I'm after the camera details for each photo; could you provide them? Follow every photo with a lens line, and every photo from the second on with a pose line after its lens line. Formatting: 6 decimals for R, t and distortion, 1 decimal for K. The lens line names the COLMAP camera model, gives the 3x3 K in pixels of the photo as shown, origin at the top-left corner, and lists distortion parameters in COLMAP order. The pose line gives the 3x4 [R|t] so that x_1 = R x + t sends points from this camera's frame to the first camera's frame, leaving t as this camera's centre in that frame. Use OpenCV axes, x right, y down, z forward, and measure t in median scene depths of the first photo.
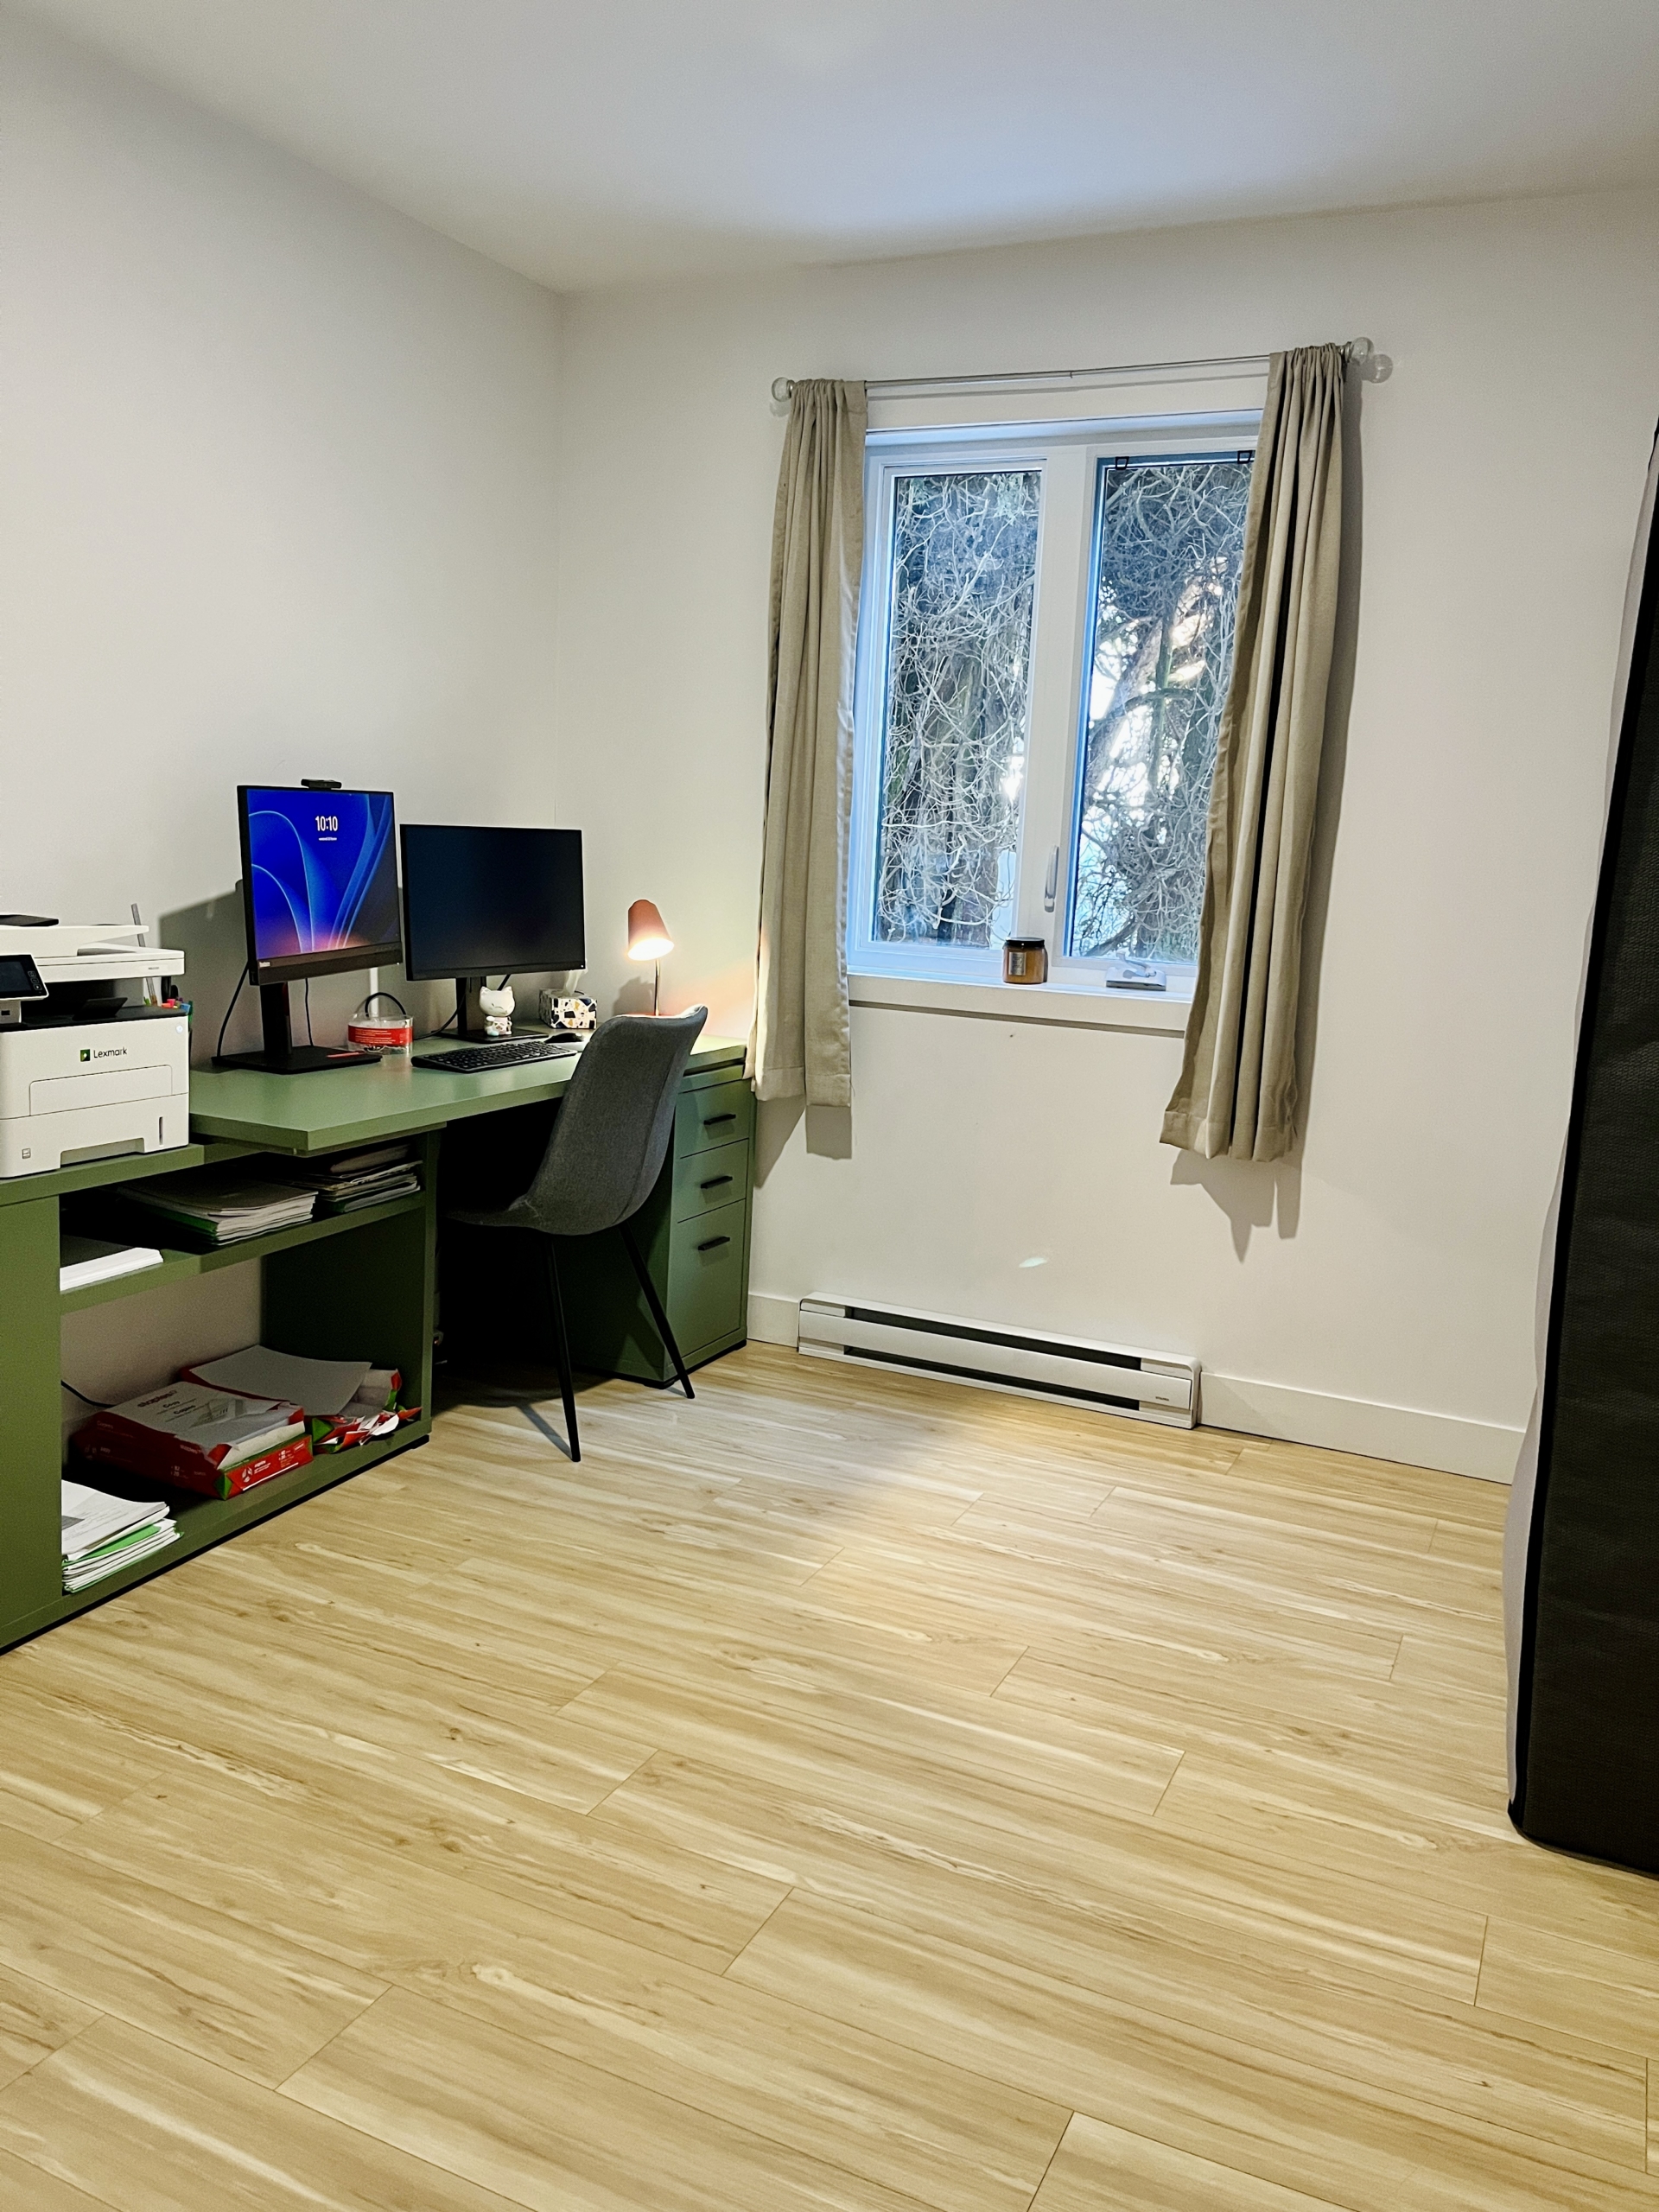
lens RADIAL K [[1674.4, 0, 831.2], [0, 1674.4, 1109.2], [0, 0, 1]] dist [0.053576, -0.068306]
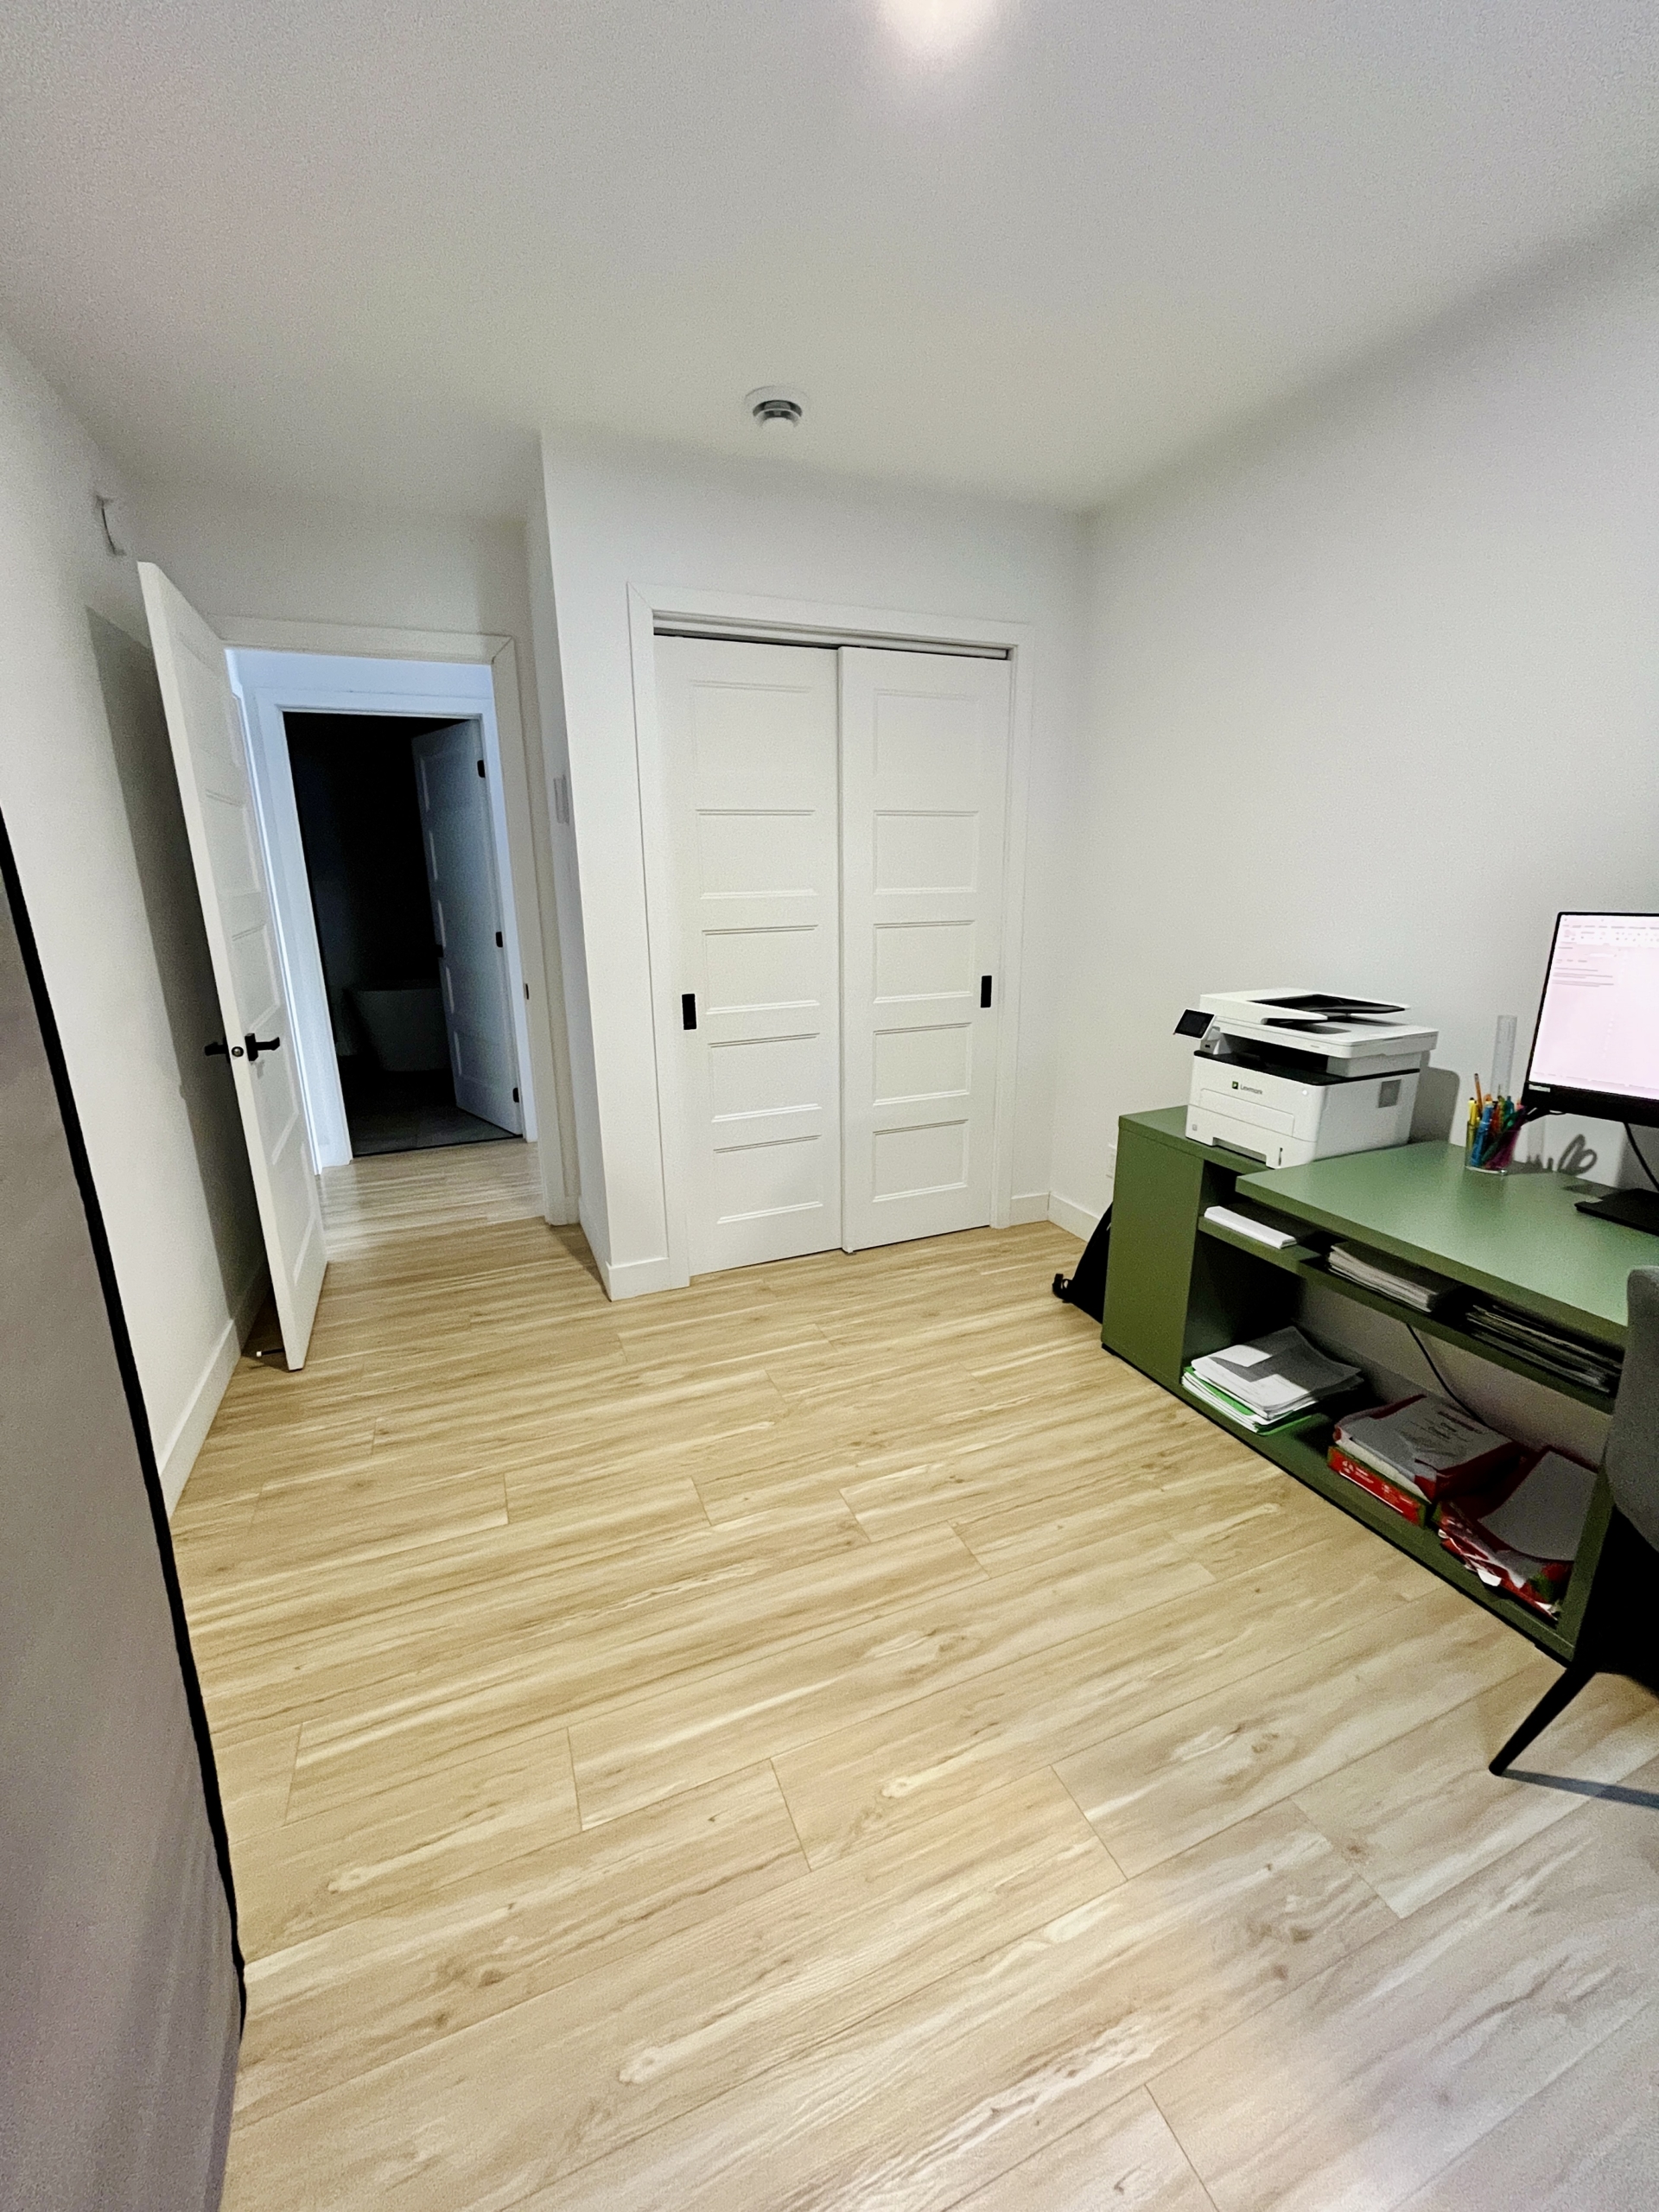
lens RADIAL K [[895.2, 0, 826.3], [0, 895.2, 1105.3], [0, 0, 1]] dist [-0.000354, -0.000008]
pose [[-0.674973, 0.150321, -0.722368, 0.454915], [-0.142083, 0.934223, 0.327168, -0.252442], [0.724033, 0.323466, -0.609218, 1.343002]]
